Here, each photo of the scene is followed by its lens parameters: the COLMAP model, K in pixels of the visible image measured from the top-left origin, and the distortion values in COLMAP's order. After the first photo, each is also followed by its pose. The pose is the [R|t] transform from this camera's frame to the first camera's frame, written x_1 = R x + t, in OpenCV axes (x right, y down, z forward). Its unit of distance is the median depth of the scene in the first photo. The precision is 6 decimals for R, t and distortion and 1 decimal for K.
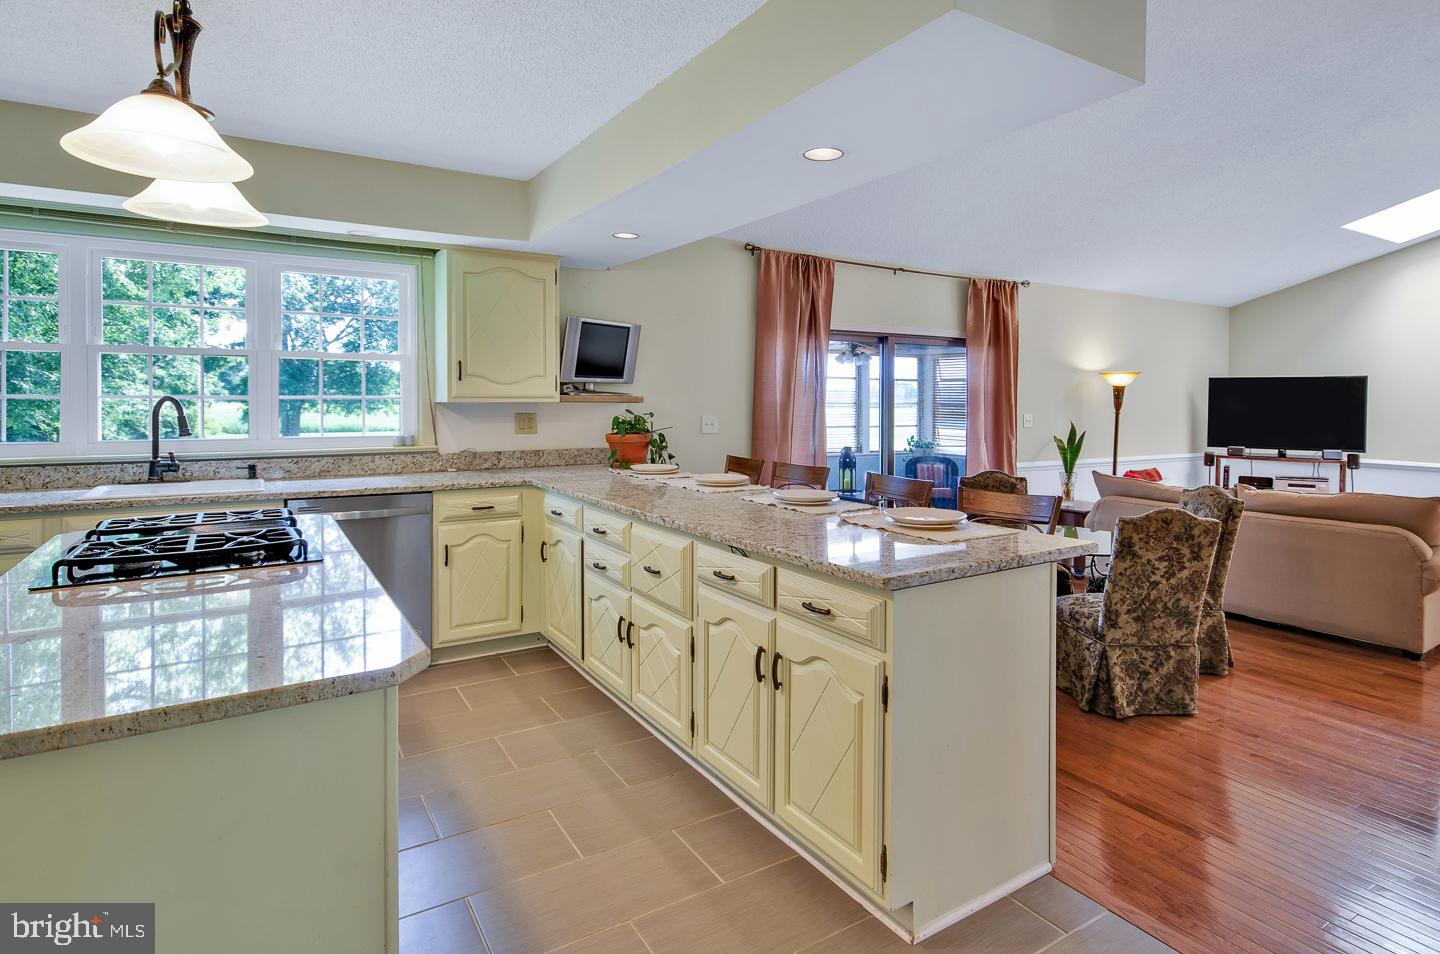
lens RADIAL K [[755.3, 0, 740.3], [0, 755.3, 410.6], [0, 0, 1]] dist [-0.005398, 0.006058]
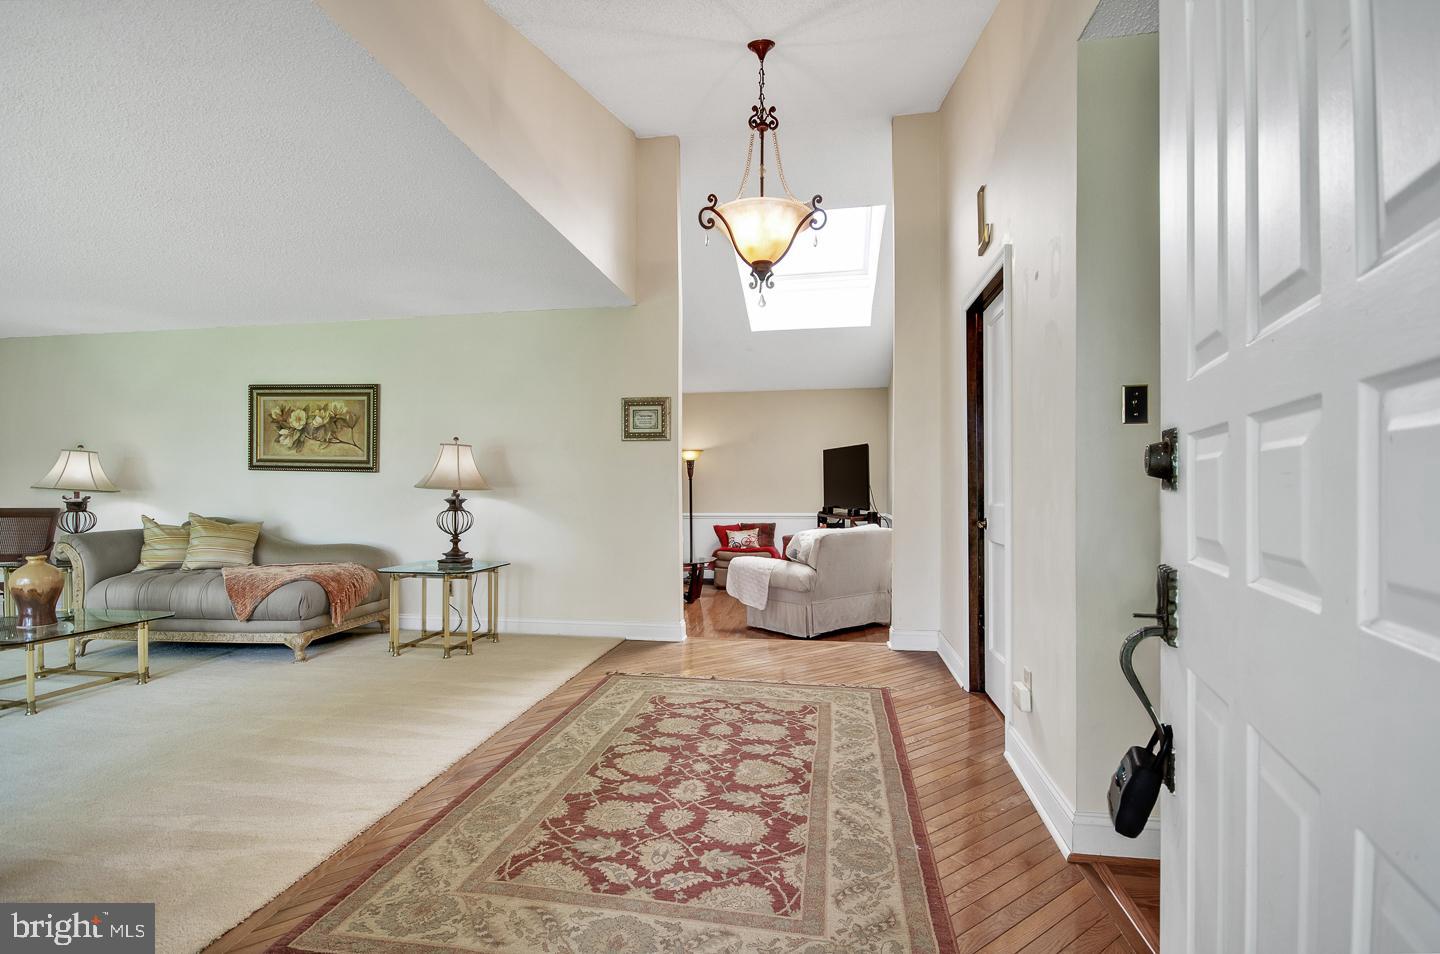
lens RADIAL K [[640.3, 0, 717.7], [0, 640.3, 485.8], [0, 0, 1]] dist [-0.002498, -0.002413]
pose [[0.730490, -0.015196, -0.682754, 2.414918], [0.003245, 0.999818, -0.018780, 0.066096], [0.682915, 0.011503, 0.730407, 0.319016]]
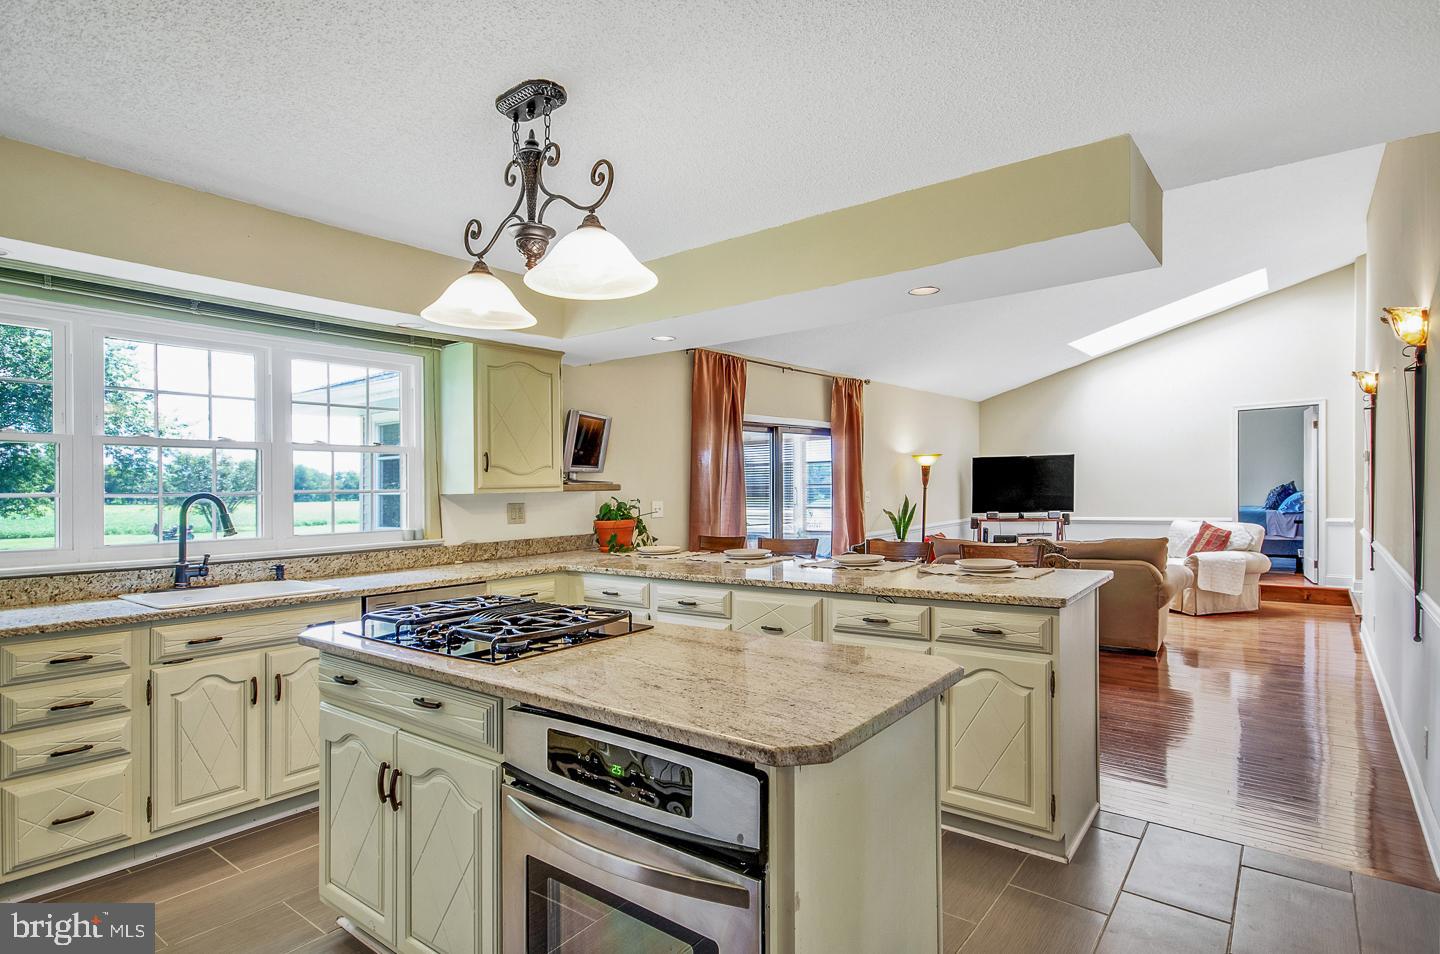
lens RADIAL K [[755.3, 0, 734.4], [0, 755.3, 465.4], [0, 0, 1]] dist [-0.005398, 0.006058]
pose [[0.941683, -0.014802, 0.336176, -0.387782], [0.028353, 0.998970, -0.035439, -0.002804], [-0.335305, 0.042904, 0.941132, -0.071490]]
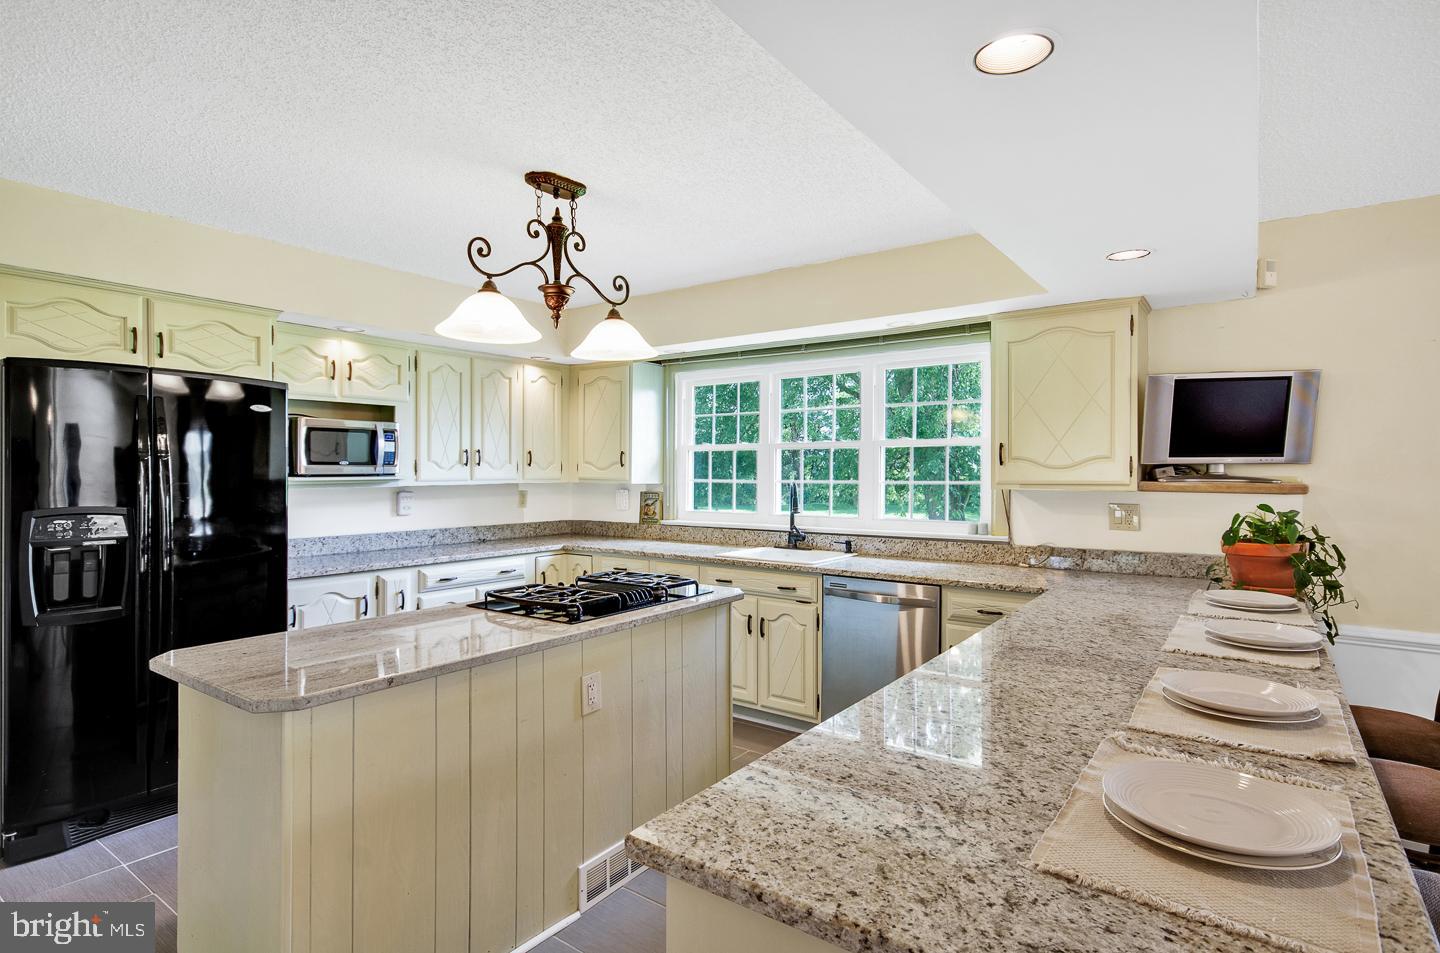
lens RADIAL K [[750.6, 0, 724.7], [0, 750.6, 476.4], [0, 0, 1]] dist [0.009369, 0.000516]
pose [[0.351713, 0.003491, -0.936101, 0.332919], [-0.011044, 0.999939, -0.000420, -0.022360], [0.936043, 0.010487, 0.351730, 0.375311]]
